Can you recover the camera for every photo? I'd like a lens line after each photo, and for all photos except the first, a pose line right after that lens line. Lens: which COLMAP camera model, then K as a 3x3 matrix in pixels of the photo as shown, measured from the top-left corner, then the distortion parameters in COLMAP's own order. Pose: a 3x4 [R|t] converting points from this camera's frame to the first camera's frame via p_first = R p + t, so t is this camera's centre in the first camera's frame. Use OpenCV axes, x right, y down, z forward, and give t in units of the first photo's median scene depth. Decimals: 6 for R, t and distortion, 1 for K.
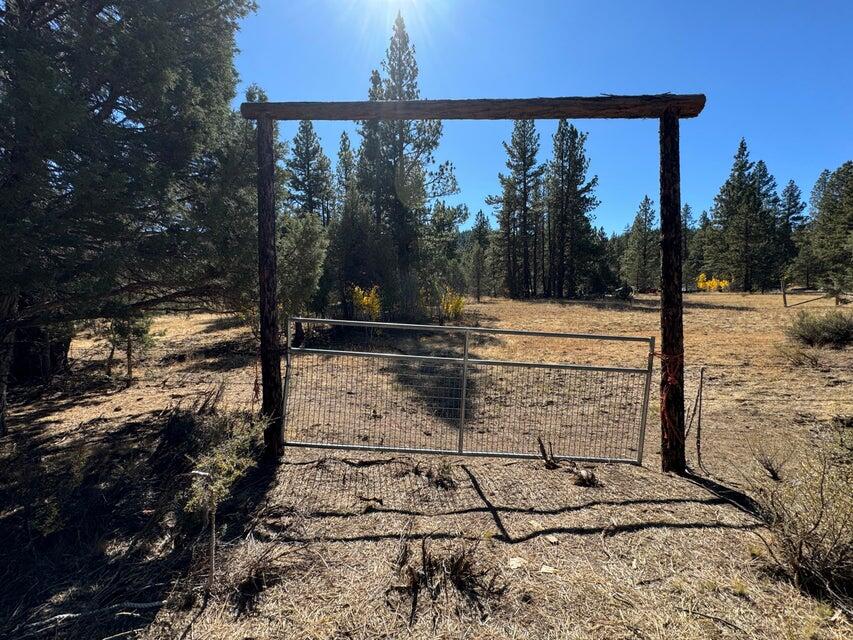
lens RADIAL K [[338.4, 0, 426.5], [0, 338.4, 320.0], [0, 0, 1]] dist [-0.001047, 0.000493]
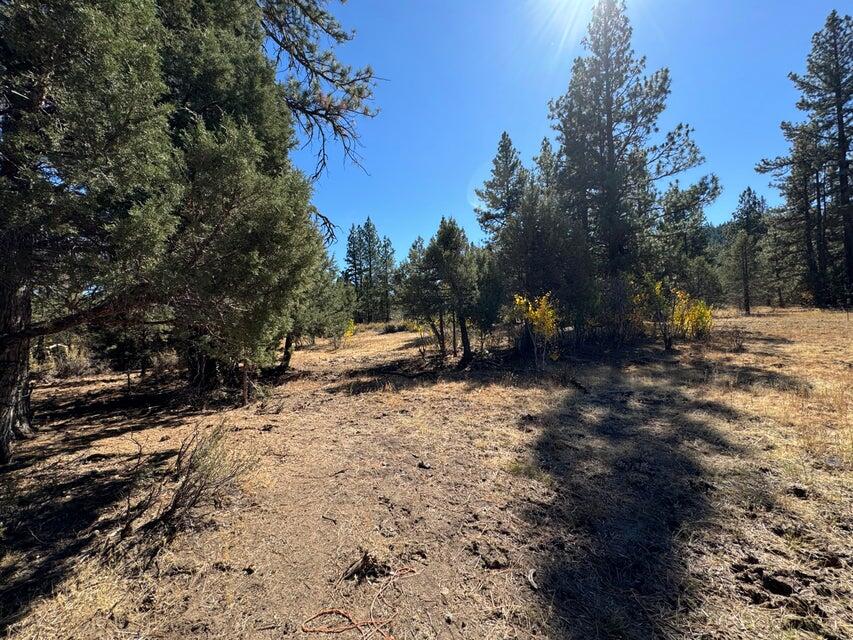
lens RADIAL K [[338.4, 0, 426.5], [0, 338.4, 320.0], [0, 0, 1]] dist [-0.001047, 0.000493]
pose [[0.818055, -0.022009, -0.574718, 0.017729], [-0.010112, 0.998563, -0.052634, -0.000260], [0.575051, 0.048869, 0.816657, 0.077362]]
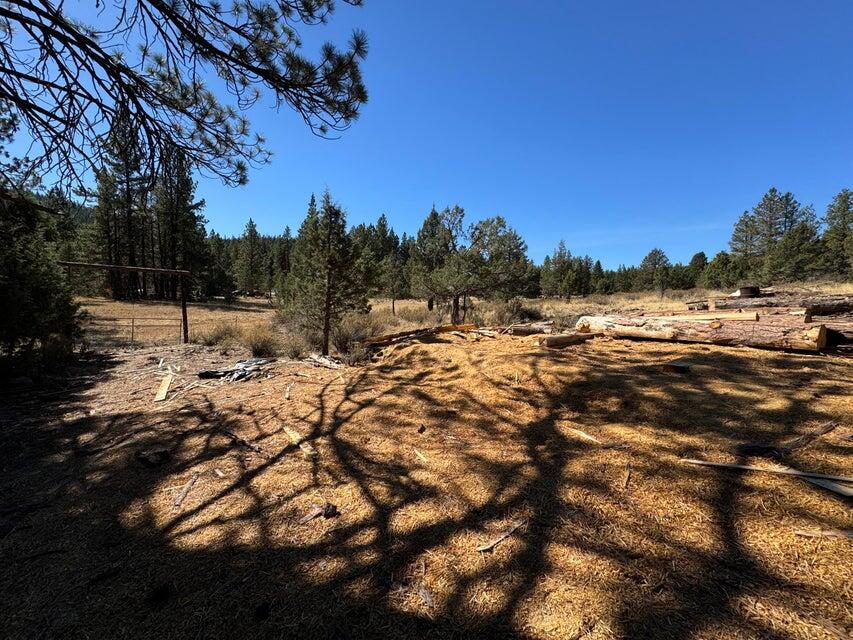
lens RADIAL K [[345.2, 0, 426.5], [0, 345.2, 320.0], [0, 0, 1]] dist [-0.001286, 0.000071]
pose [[0.544205, -0.032901, 0.838307, -0.113988], [0.029053, 0.999370, 0.020363, 0.000292], [-0.838449, 0.013274, 0.544818, -0.341912]]
